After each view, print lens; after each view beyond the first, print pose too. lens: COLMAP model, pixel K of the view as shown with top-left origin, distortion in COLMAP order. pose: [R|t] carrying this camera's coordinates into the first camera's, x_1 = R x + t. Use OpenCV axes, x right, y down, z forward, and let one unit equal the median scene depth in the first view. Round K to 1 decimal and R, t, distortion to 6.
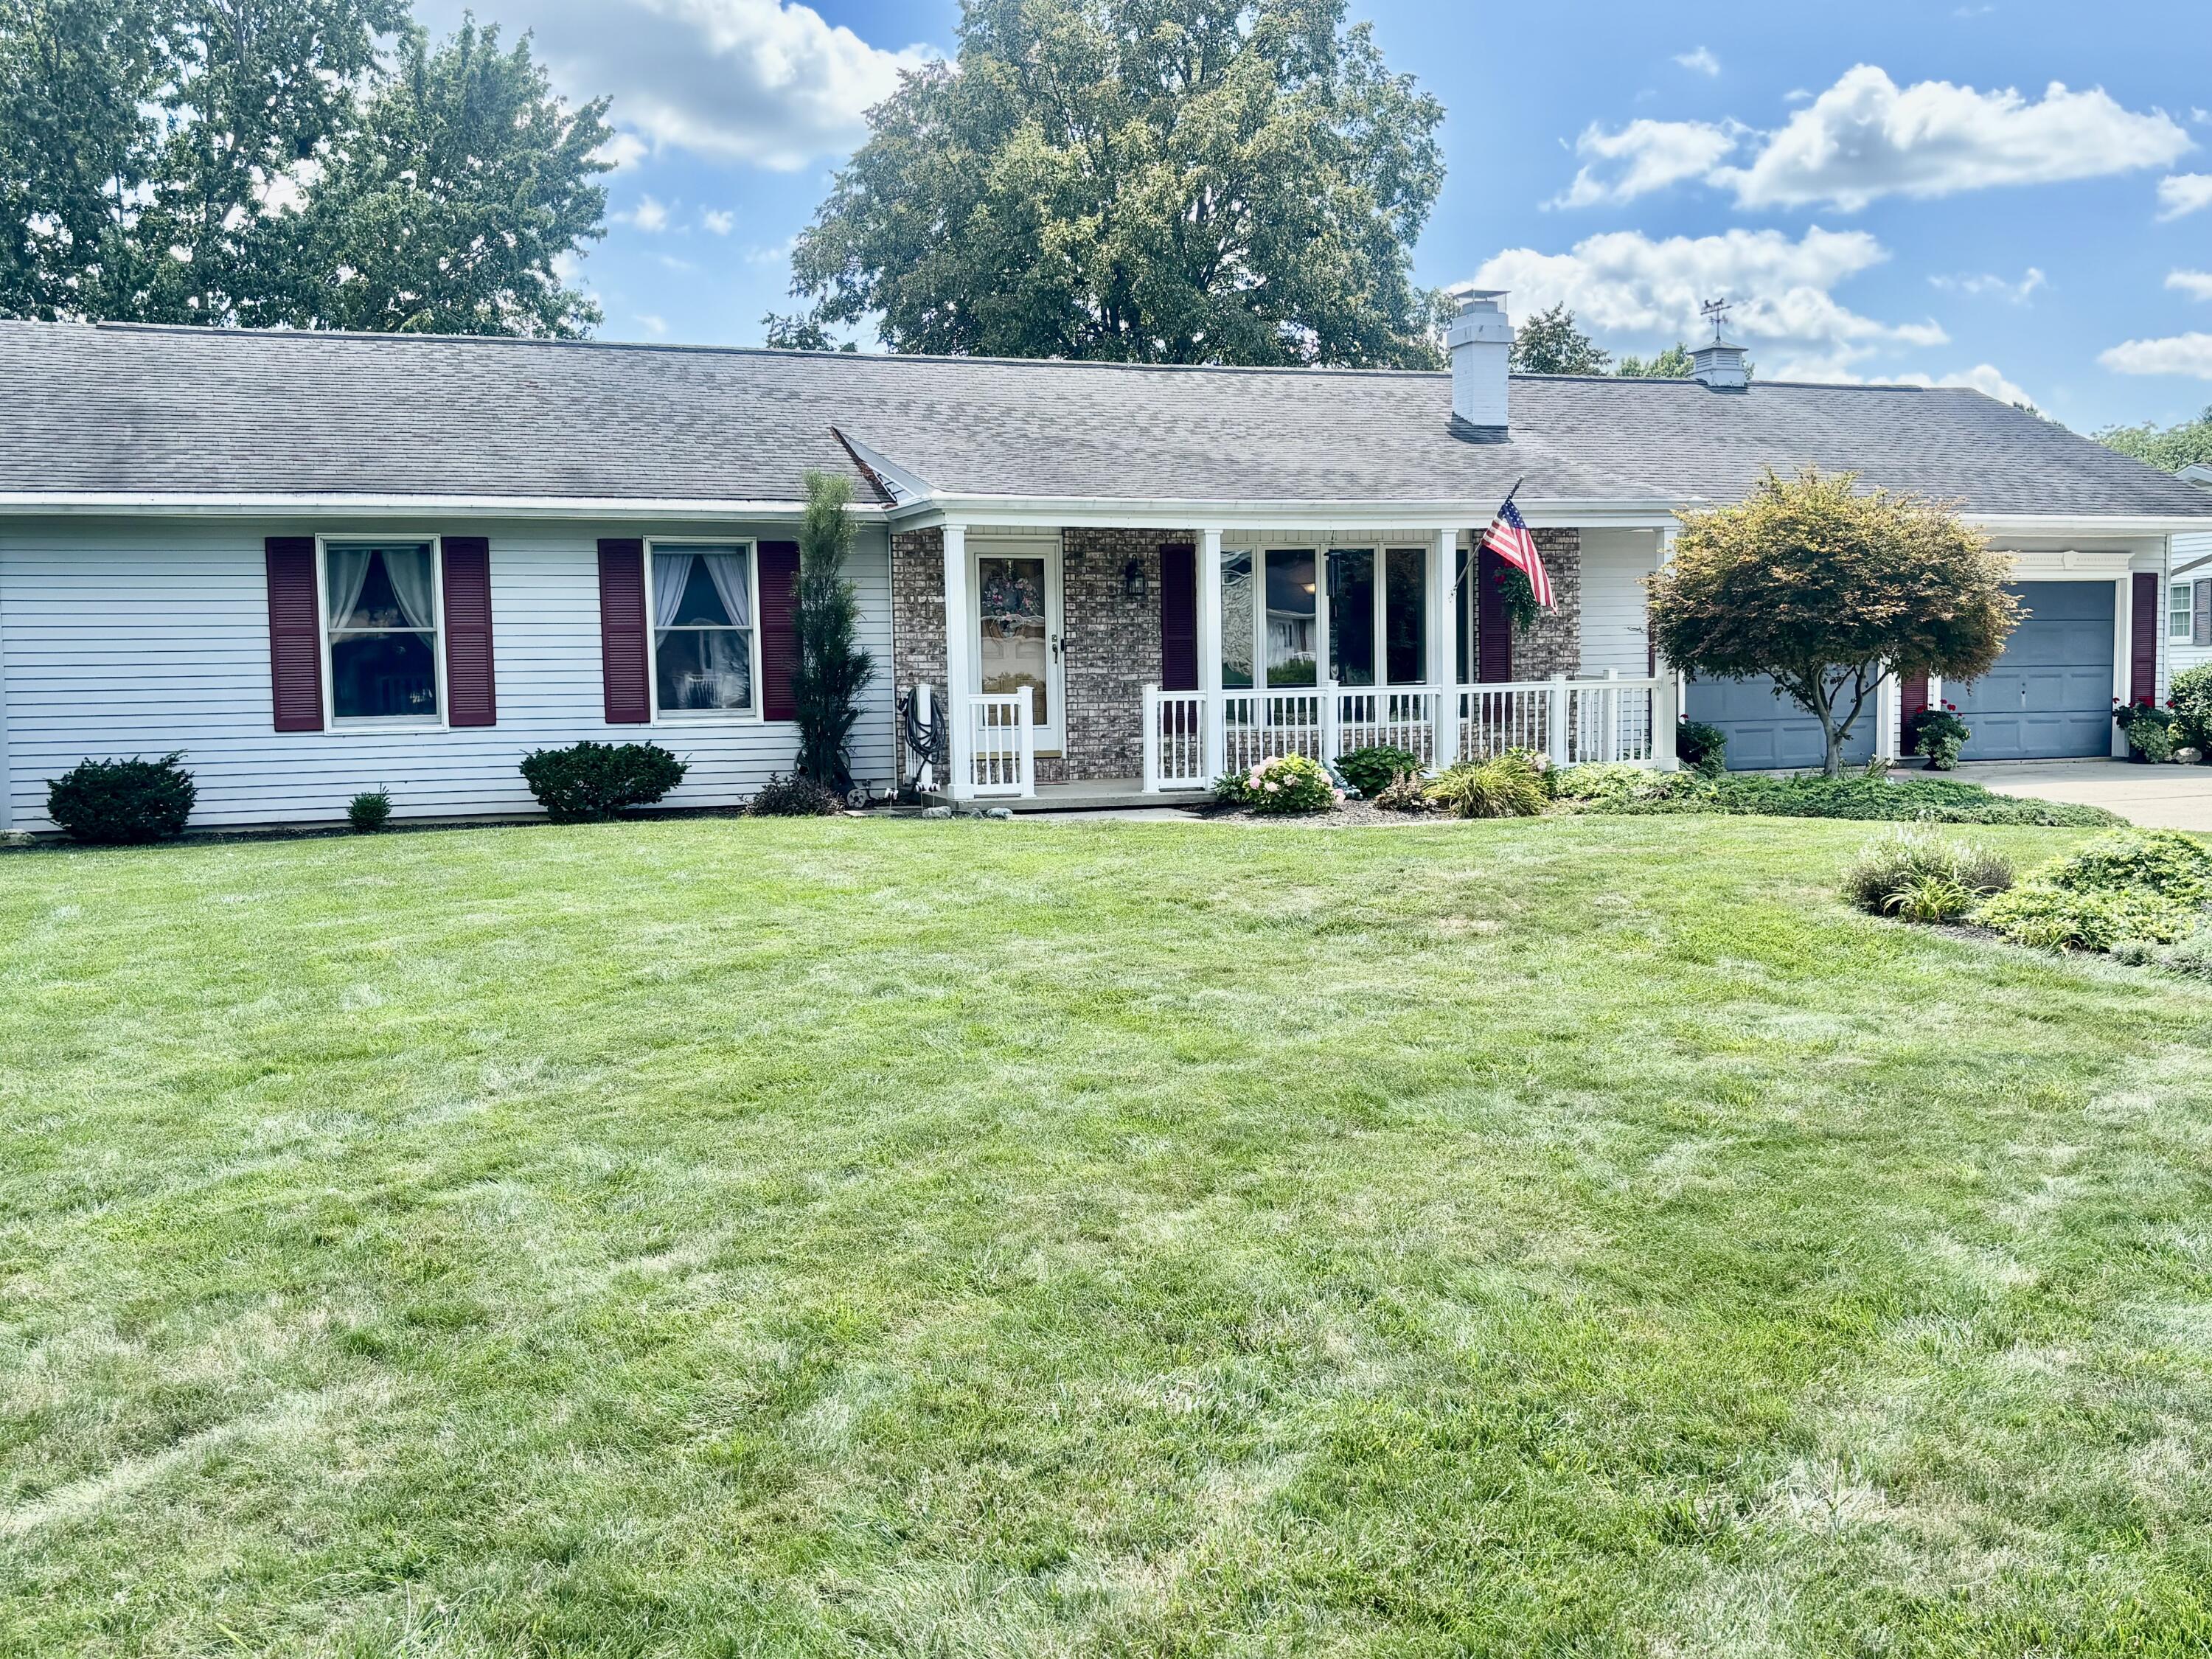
lens RADIAL K [[2239.9, 0, 1121.5], [0, 2239.9, 836.9], [0, 0, 1]] dist [0.072596, 0.000000]
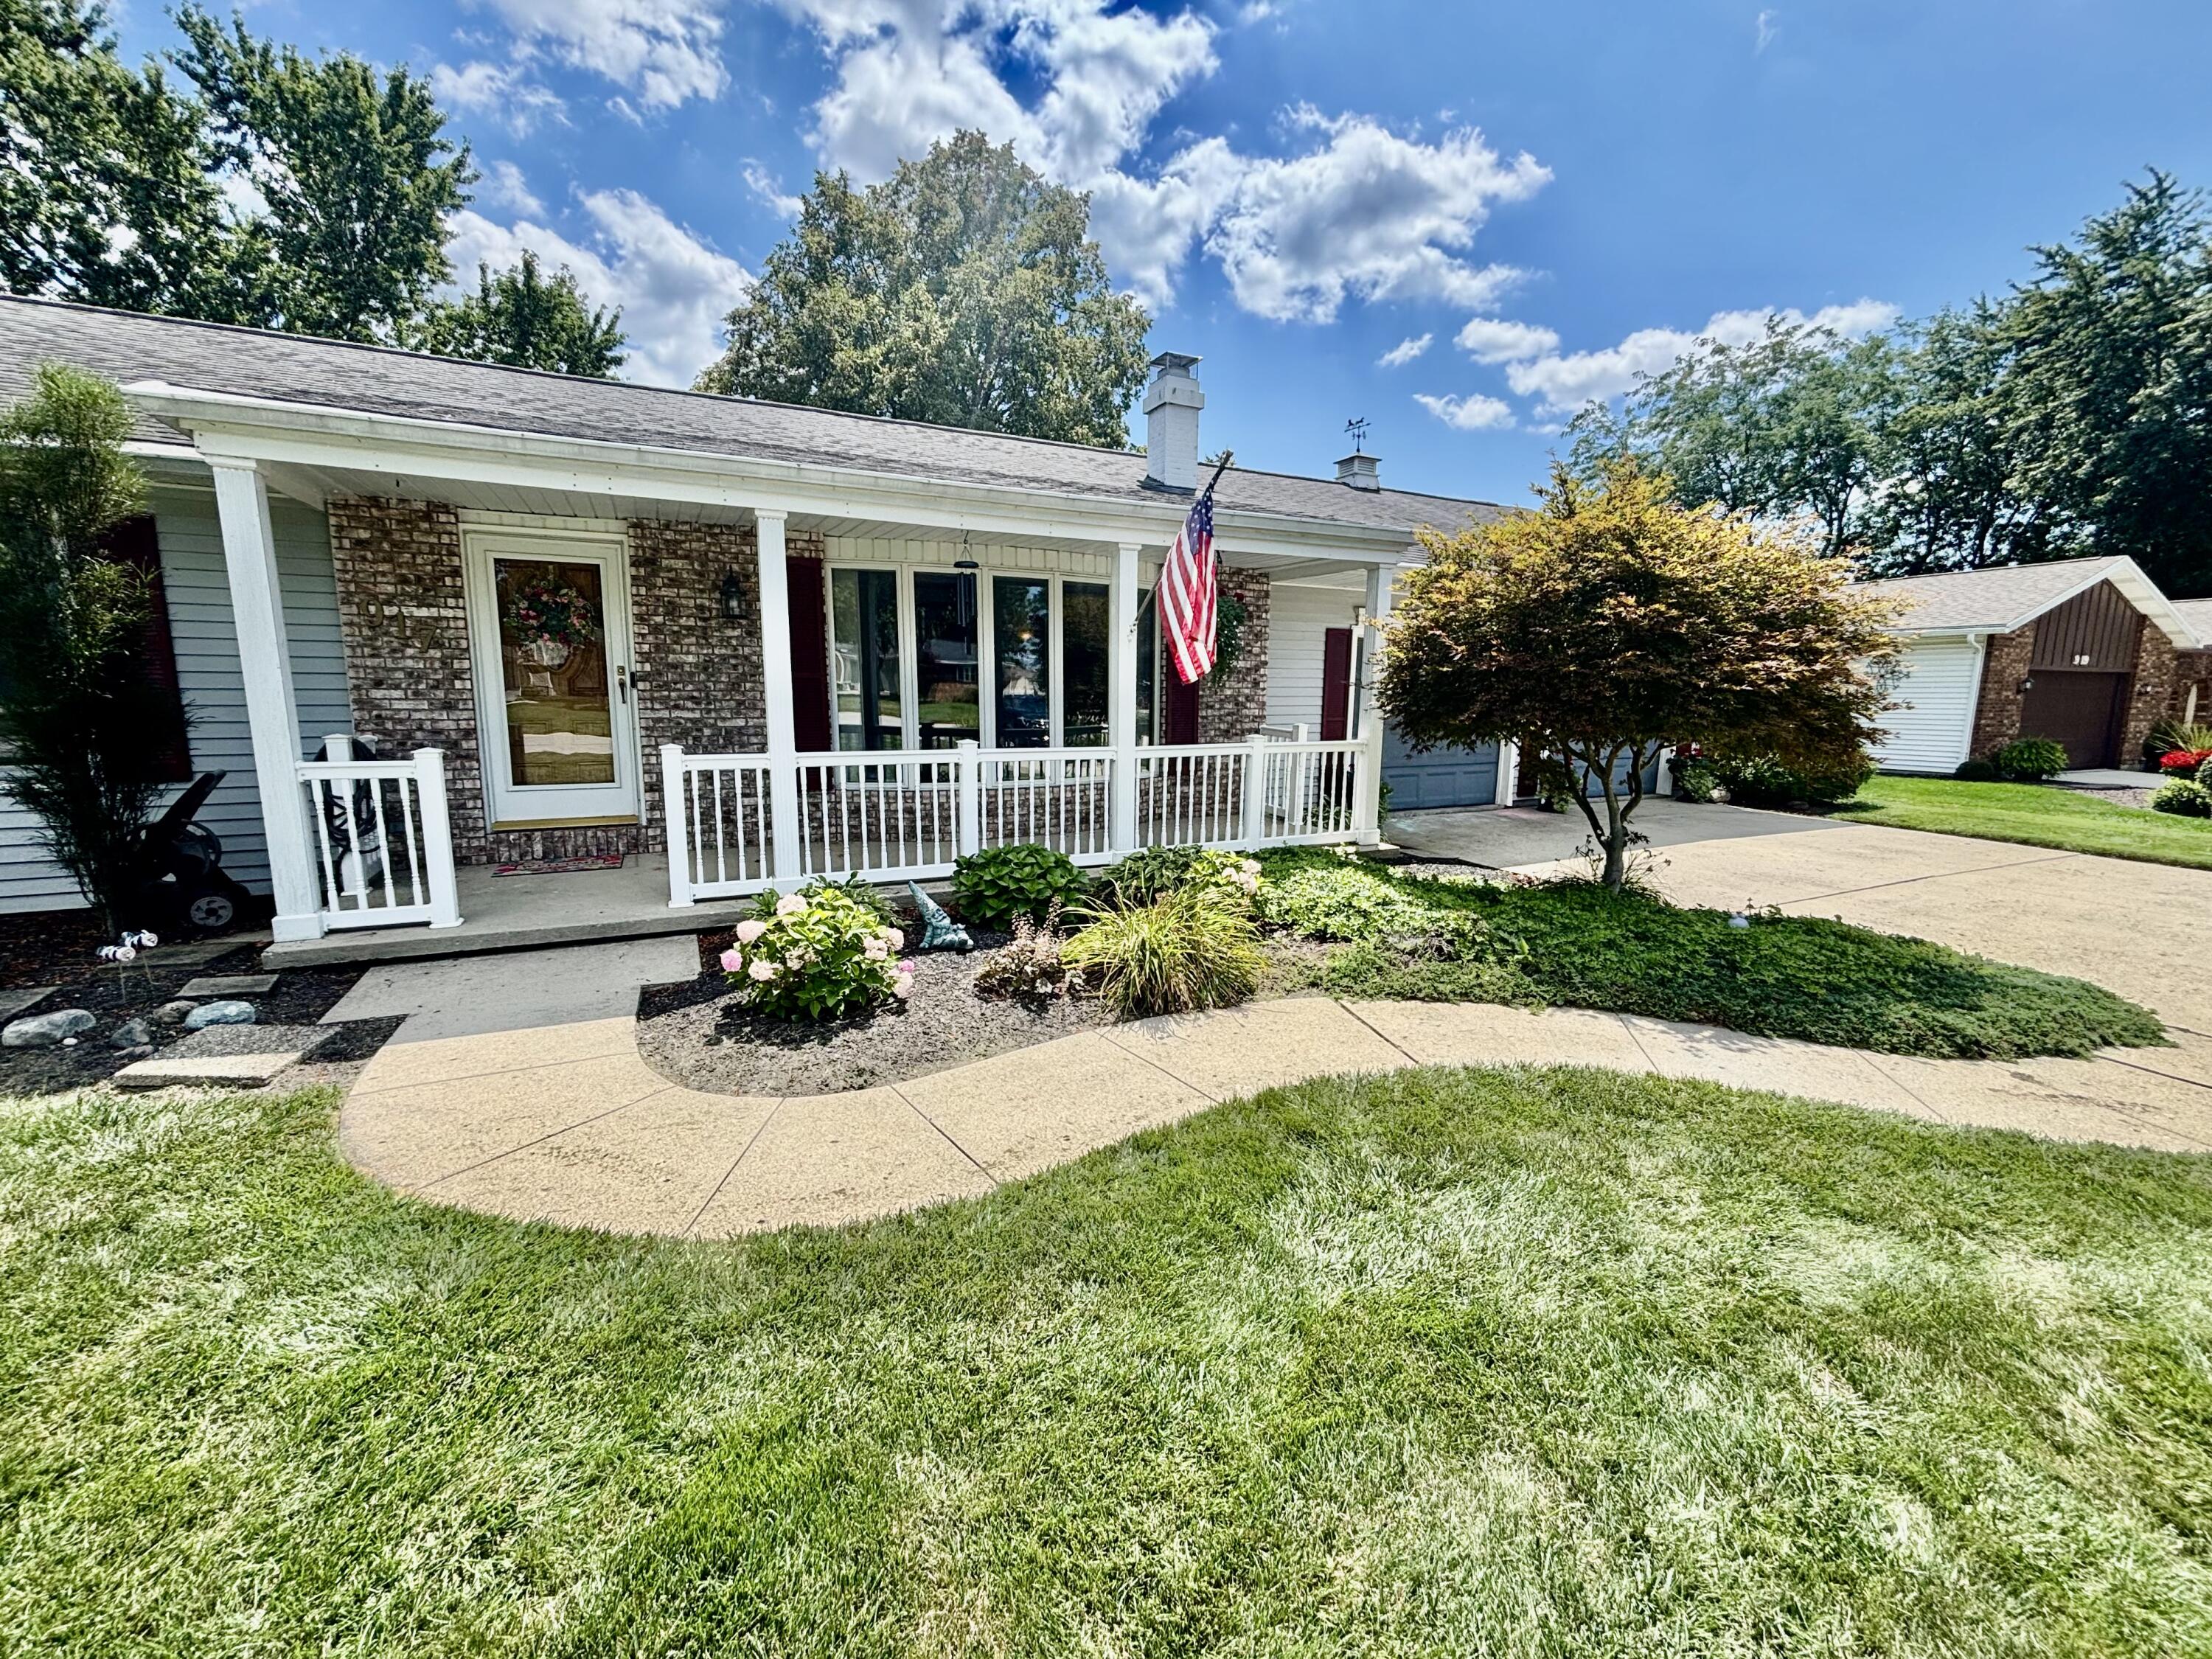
lens RADIAL K [[888.7, 0, 1110.7], [0, 888.7, 826.5], [0, 0, 1]] dist [-0.006006, 0.000384]
pose [[0.995324, 0.012956, 0.095718, 0.106432], [-0.020508, 0.996715, 0.078344, -0.061386], [-0.094389, -0.079940, 0.992321, 0.659861]]
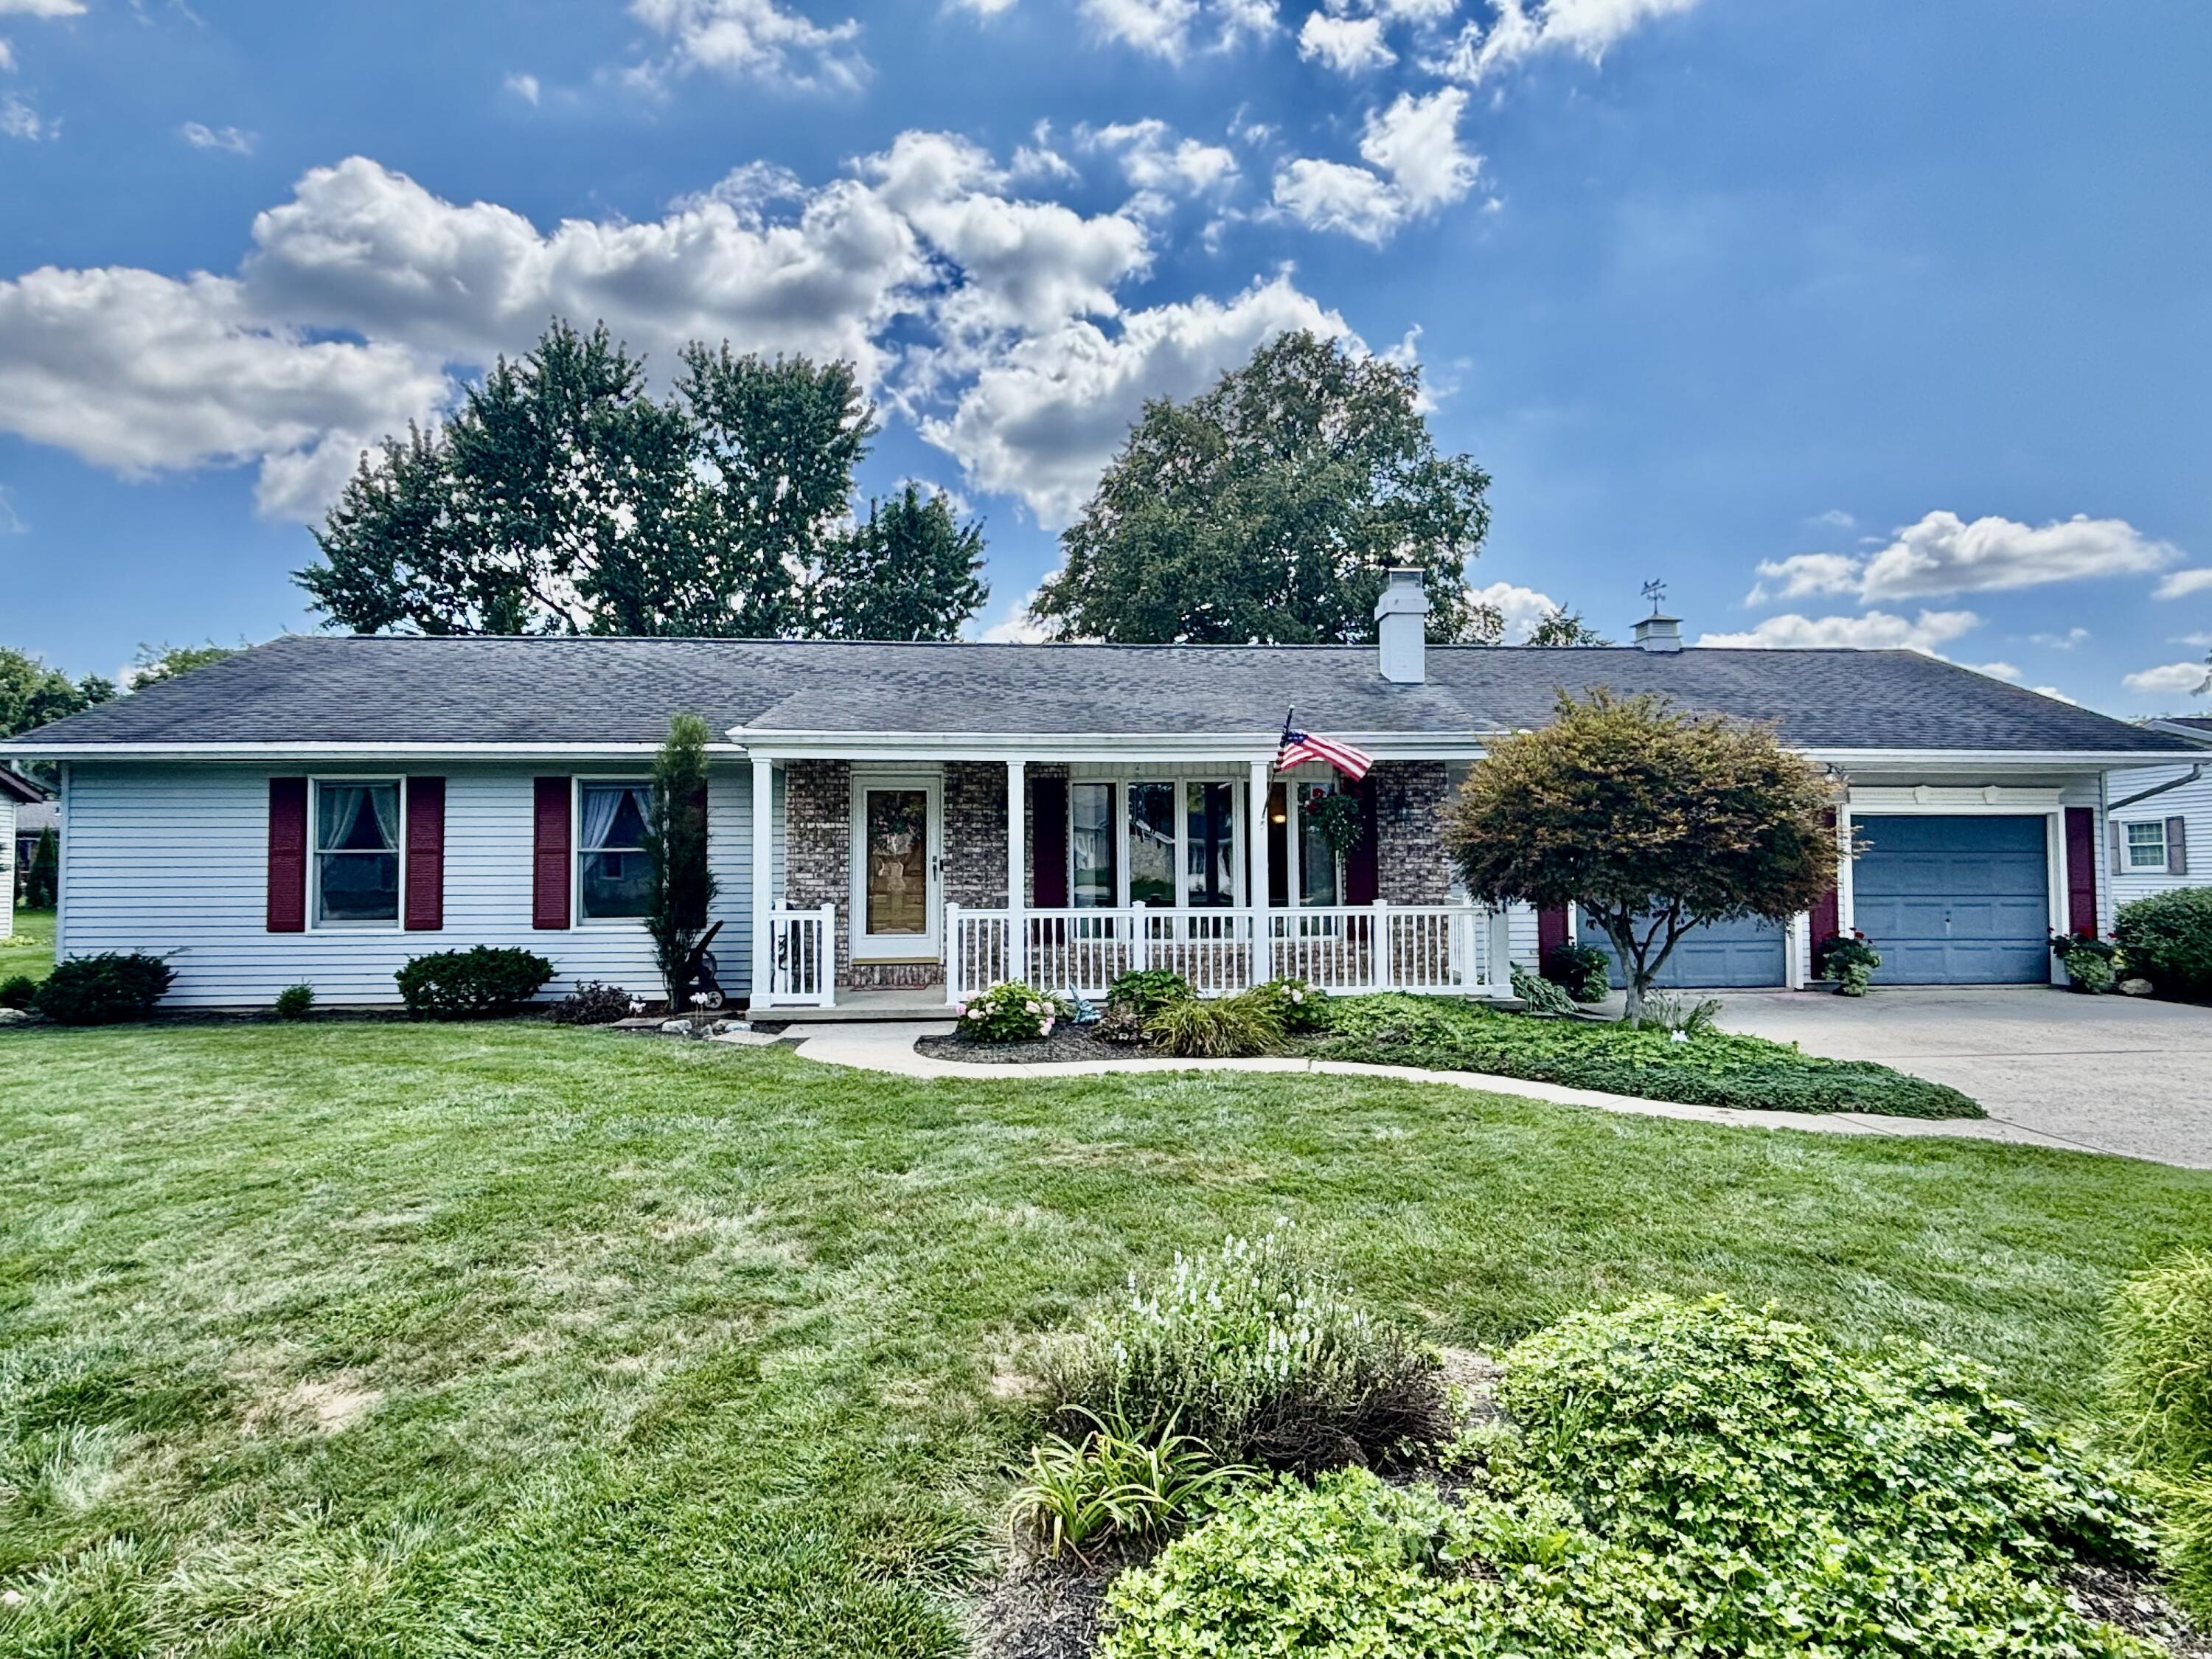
lens RADIAL K [[1216.1, 0, 1119.8], [0, 1216.1, 822.7], [0, 0, 1]] dist [0.014496, -0.008120]
pose [[0.958559, 0.000046, -0.284895, 0.231741], [-0.032417, 0.993523, -0.108908, -0.041822], [0.283045, 0.113630, 0.952352, 0.422213]]
